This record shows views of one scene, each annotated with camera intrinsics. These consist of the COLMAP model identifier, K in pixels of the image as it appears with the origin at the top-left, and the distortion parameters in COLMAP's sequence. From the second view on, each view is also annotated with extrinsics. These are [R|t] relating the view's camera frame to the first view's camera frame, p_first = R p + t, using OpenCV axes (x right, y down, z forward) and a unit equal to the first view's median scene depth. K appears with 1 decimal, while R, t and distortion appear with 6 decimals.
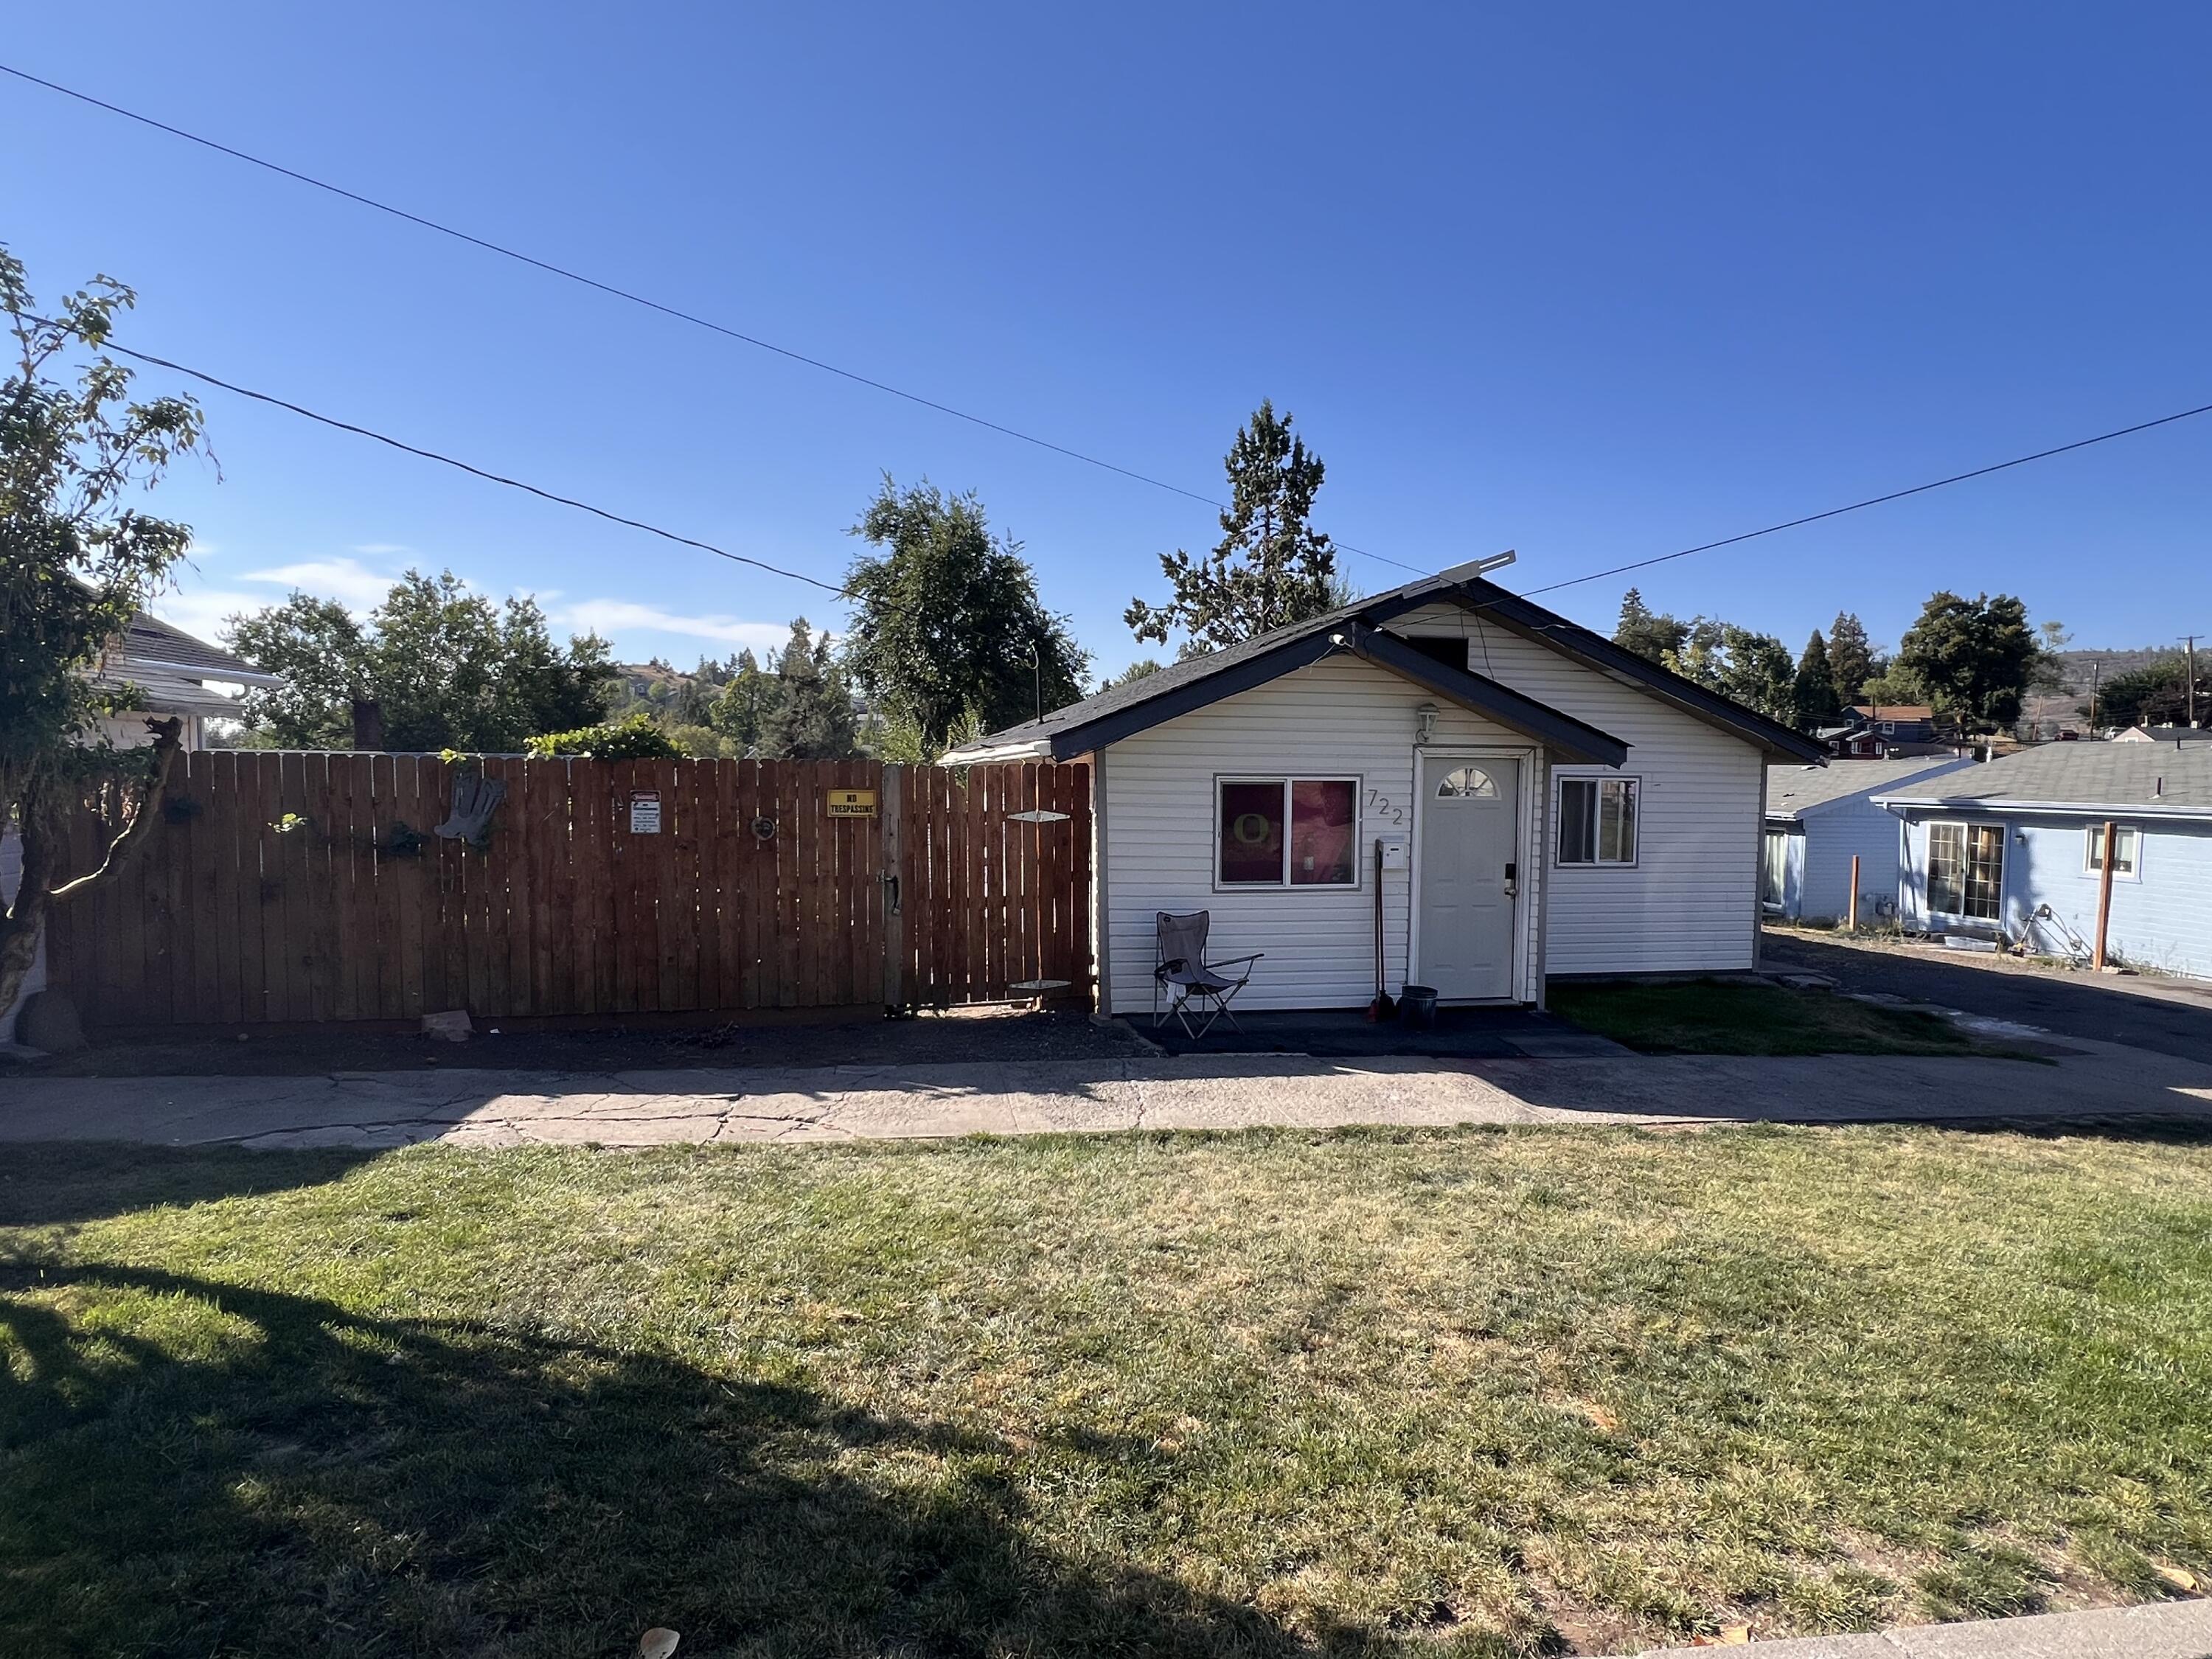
lens RADIAL K [[1174.3, 0, 1107.5], [0, 1174.3, 824.8], [0, 0, 1]] dist [0.001753, 0.000066]
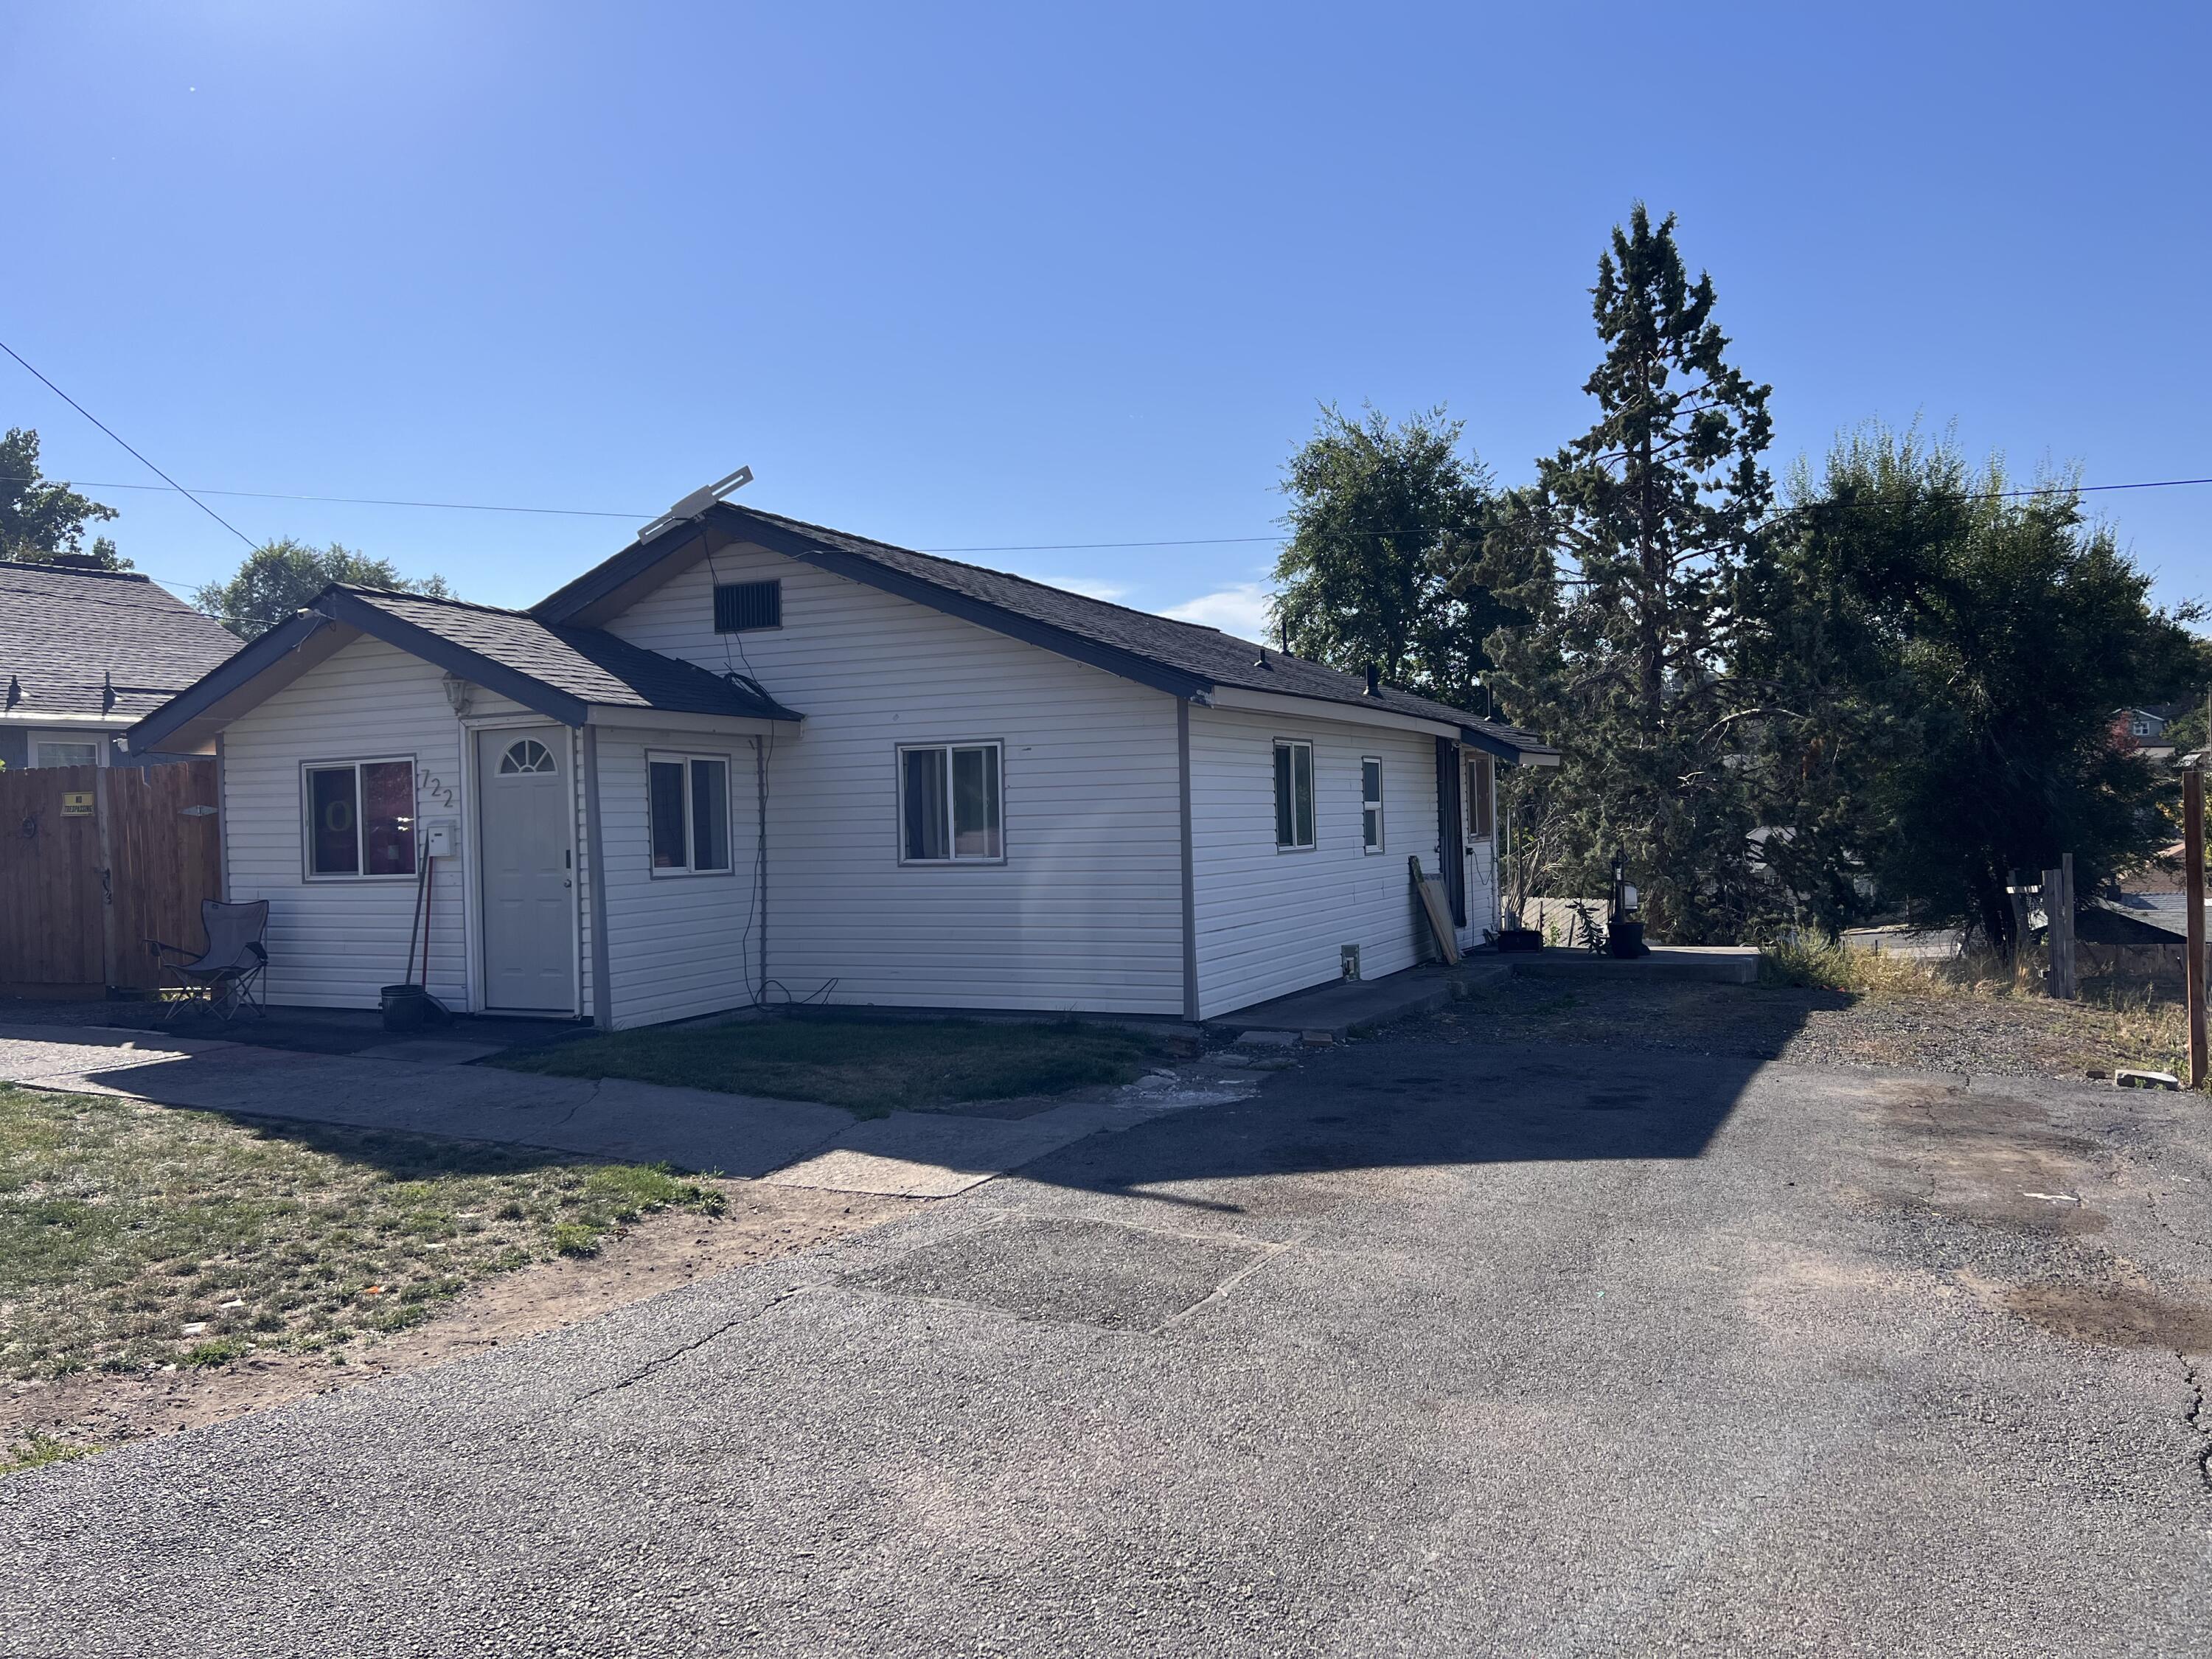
lens RADIAL K [[1661.3, 0, 1105.4], [0, 1661.3, 836.3], [0, 0, 1]] dist [0.029766, -0.037120]
pose [[0.797671, -0.027902, -0.602446, 1.435227], [0.006378, 0.999264, -0.037836, 0.074579], [0.603058, 0.026338, 0.797262, 0.292973]]
